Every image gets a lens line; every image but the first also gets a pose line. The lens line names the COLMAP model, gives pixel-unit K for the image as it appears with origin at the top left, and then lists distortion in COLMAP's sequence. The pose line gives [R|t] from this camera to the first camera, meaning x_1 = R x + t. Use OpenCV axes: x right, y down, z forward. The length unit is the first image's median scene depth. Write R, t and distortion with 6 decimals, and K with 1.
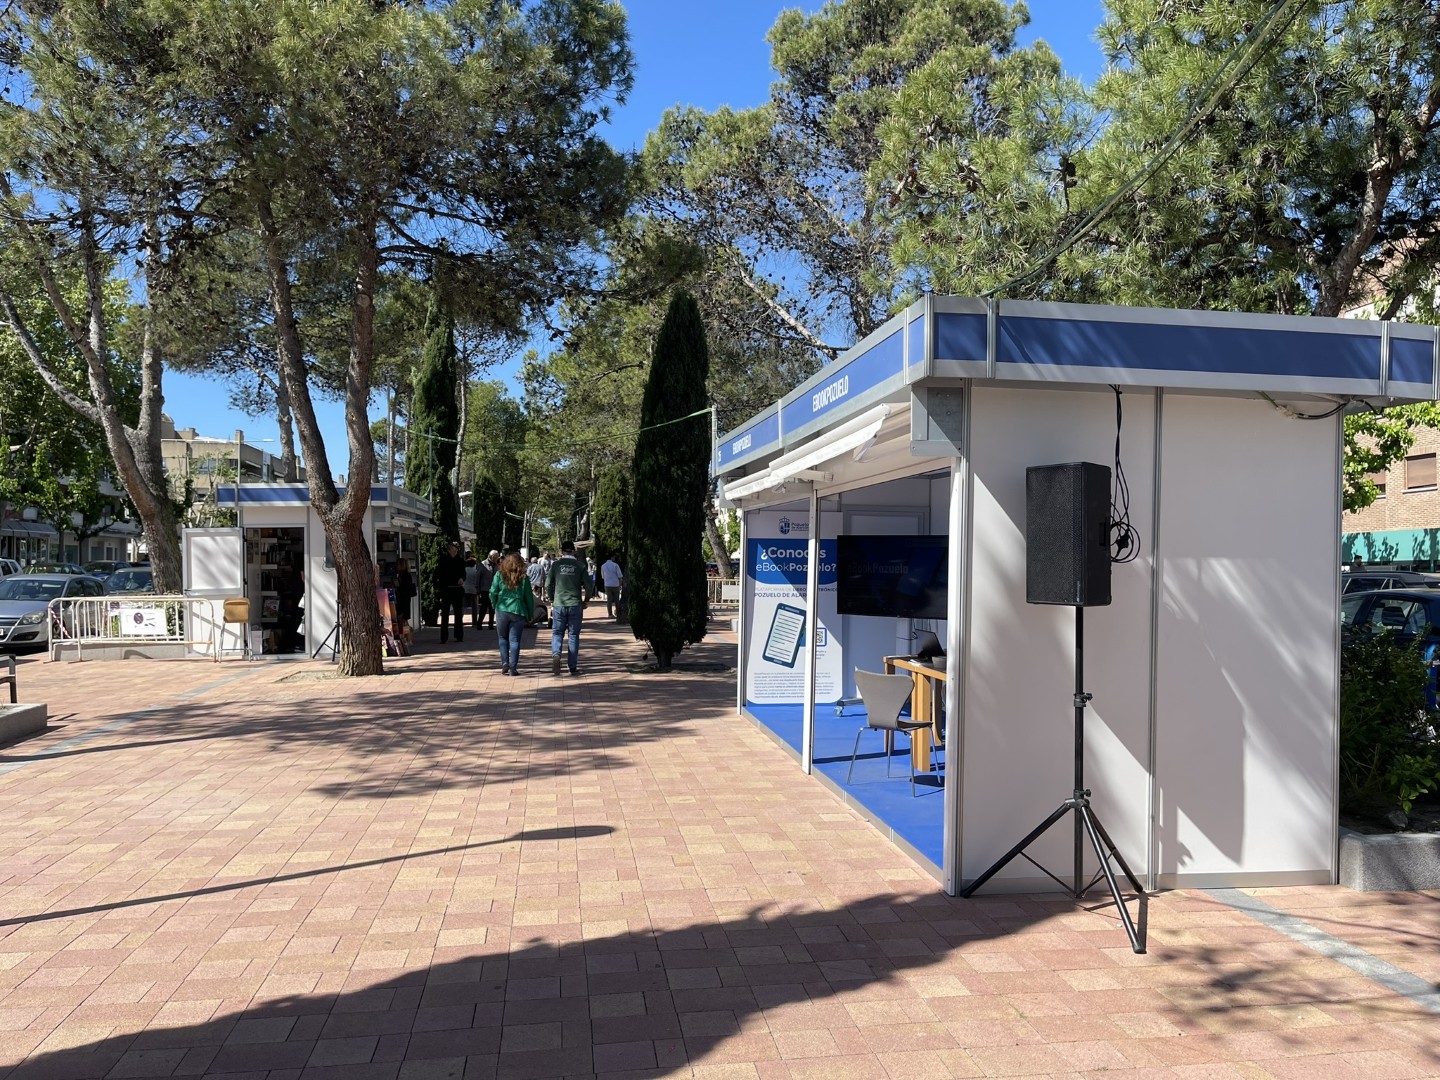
lens RADIAL K [[1058.1, 0, 734.9], [0, 1058.1, 546.1], [0, 0, 1]] dist [0.089312, -0.104981]
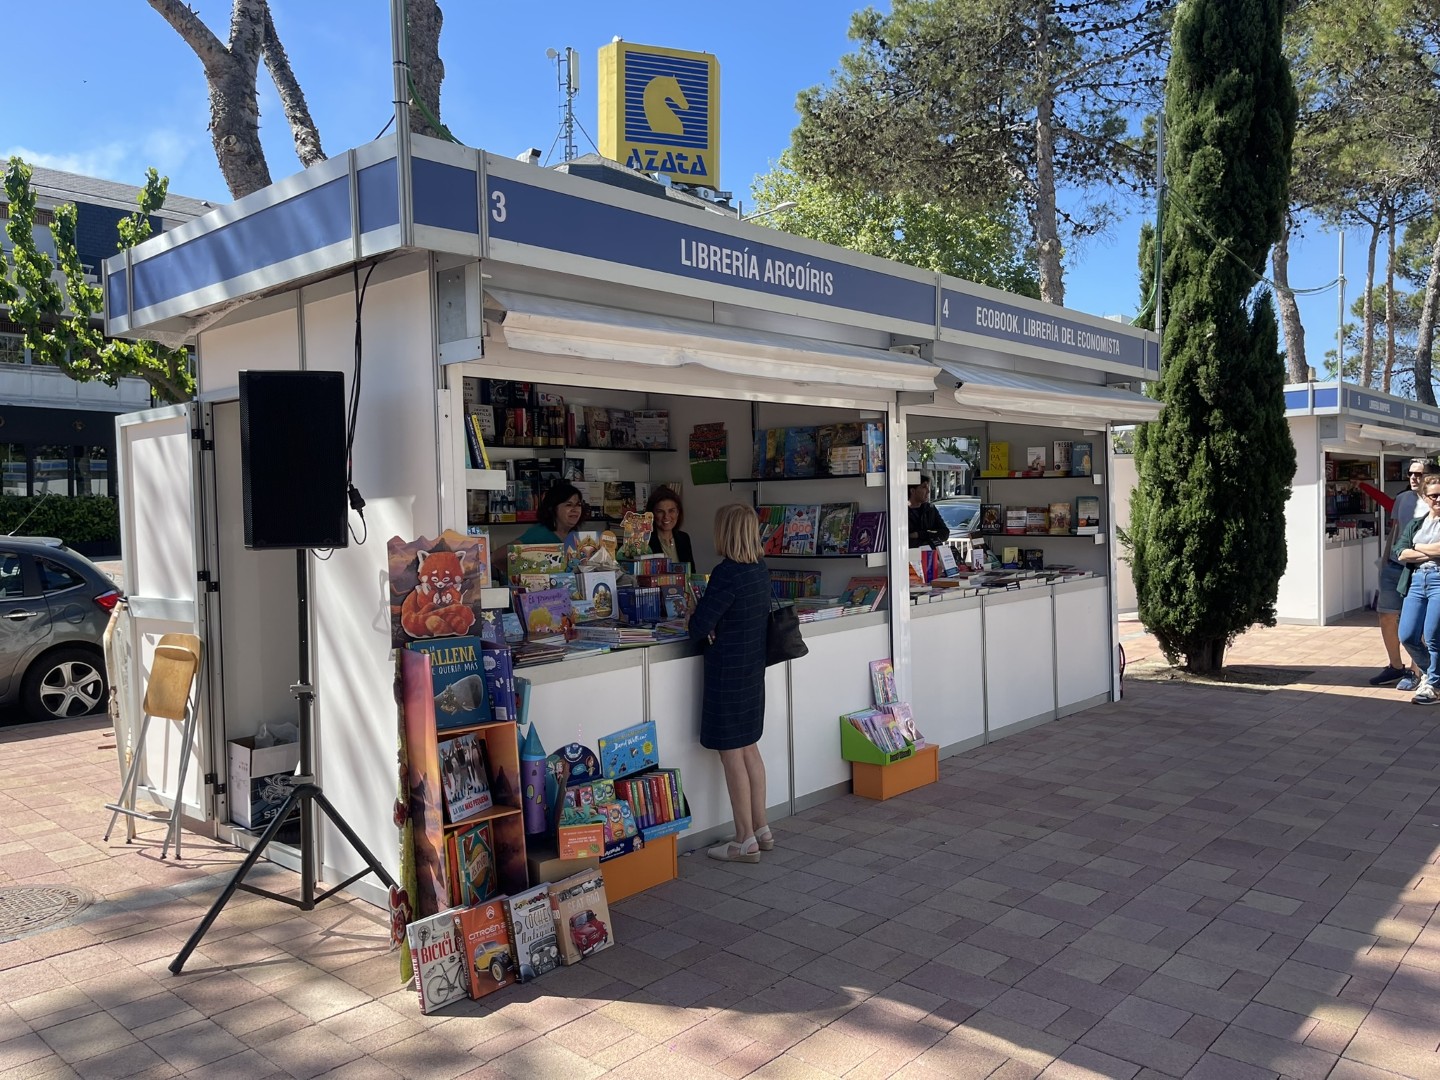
lens RADIAL K [[1061.6, 0, 739.4], [0, 1061.6, 539.5], [0, 0, 1]] dist [0.087234, -0.108274]
pose [[0.614141, 0.019097, -0.788965, -0.087758], [0.023944, 0.998796, 0.042815, 0.007091], [0.788833, -0.045186, 0.612945, 0.648179]]
